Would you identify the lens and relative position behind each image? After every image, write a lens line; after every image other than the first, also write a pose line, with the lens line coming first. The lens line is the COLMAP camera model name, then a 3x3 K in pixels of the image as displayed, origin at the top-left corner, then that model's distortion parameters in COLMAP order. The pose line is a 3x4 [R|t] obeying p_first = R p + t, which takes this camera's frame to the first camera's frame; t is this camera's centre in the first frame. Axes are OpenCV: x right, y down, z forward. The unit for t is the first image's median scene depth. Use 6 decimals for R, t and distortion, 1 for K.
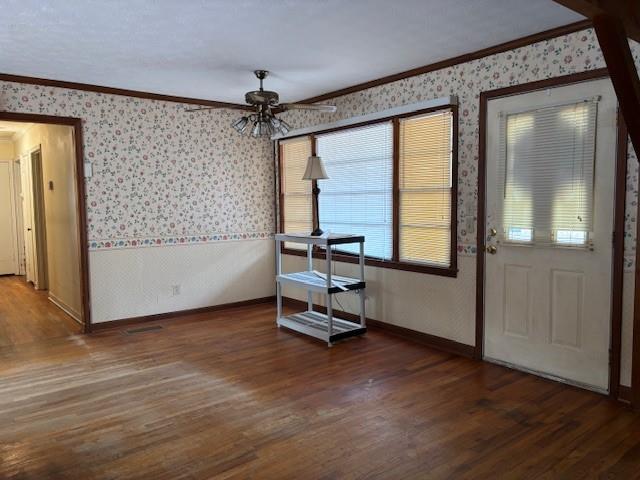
lens RADIAL K [[481.8, 0, 320.2], [0, 481.8, 237.9], [0, 0, 1]] dist [0.049574, -0.054310]
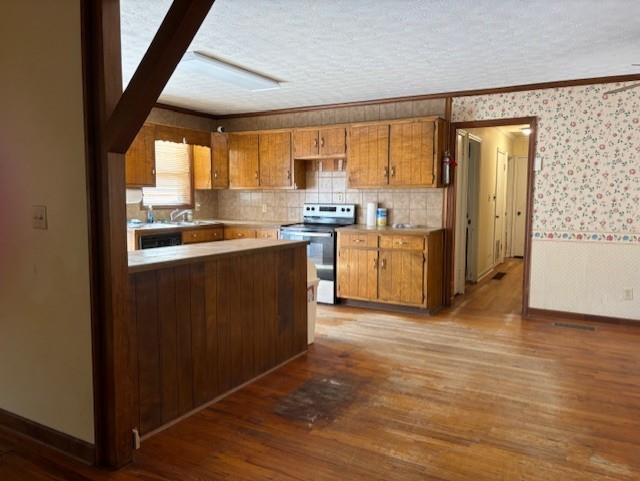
lens RADIAL K [[481.8, 0, 320.2], [0, 481.8, 238.4], [0, 0, 1]] dist [0.049574, -0.054310]
pose [[0.380806, 0.097587, -0.919491, 0.404069], [-0.078287, 0.994247, 0.073098, -0.021376], [0.921335, 0.044148, 0.386255, 0.185150]]
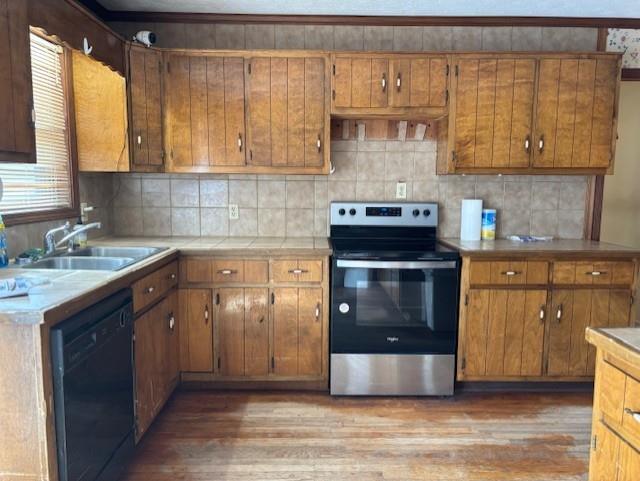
lens RADIAL K [[481.8, 0, 320.2], [0, 481.8, 238.4], [0, 0, 1]] dist [0.049574, -0.054310]
pose [[0.790363, 0.085596, -0.606630, -0.602521], [-0.062845, 0.996296, 0.058699, 0.000621], [0.609407, -0.008270, 0.792814, 0.062418]]
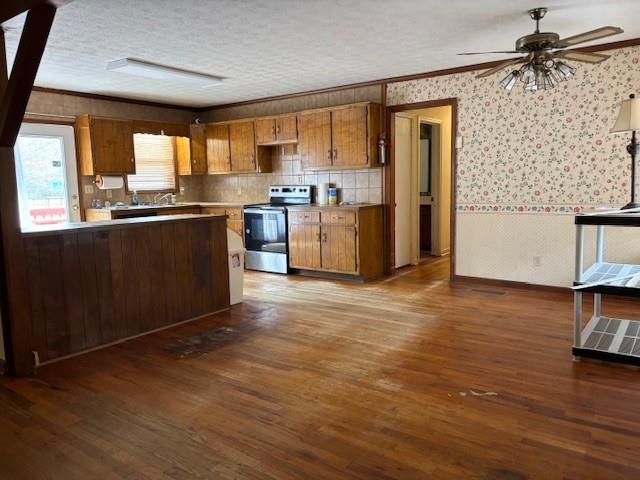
lens RADIAL K [[481.8, 0, 320.2], [0, 481.8, 237.9], [0, 0, 1]] dist [0.049574, -0.054310]
pose [[0.268810, 0.120149, -0.955670, 0.671632], [-0.052485, 0.992543, 0.110021, -0.028616], [0.961762, 0.020583, 0.273112, 0.447505]]
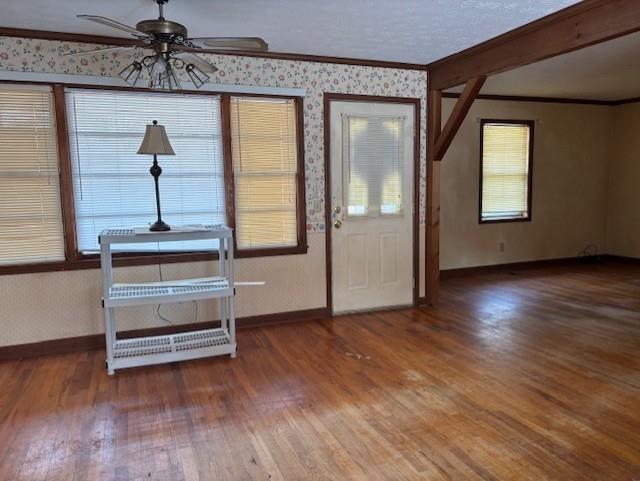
lens RADIAL K [[481.8, 0, 320.2], [0, 481.8, 238.4], [0, 0, 1]] dist [0.049574, -0.054310]
pose [[0.294638, -0.101156, 0.950240, -0.787573], [0.085210, 0.993202, 0.079309, -0.039138], [-0.951802, 0.057603, 0.301254, 0.643063]]
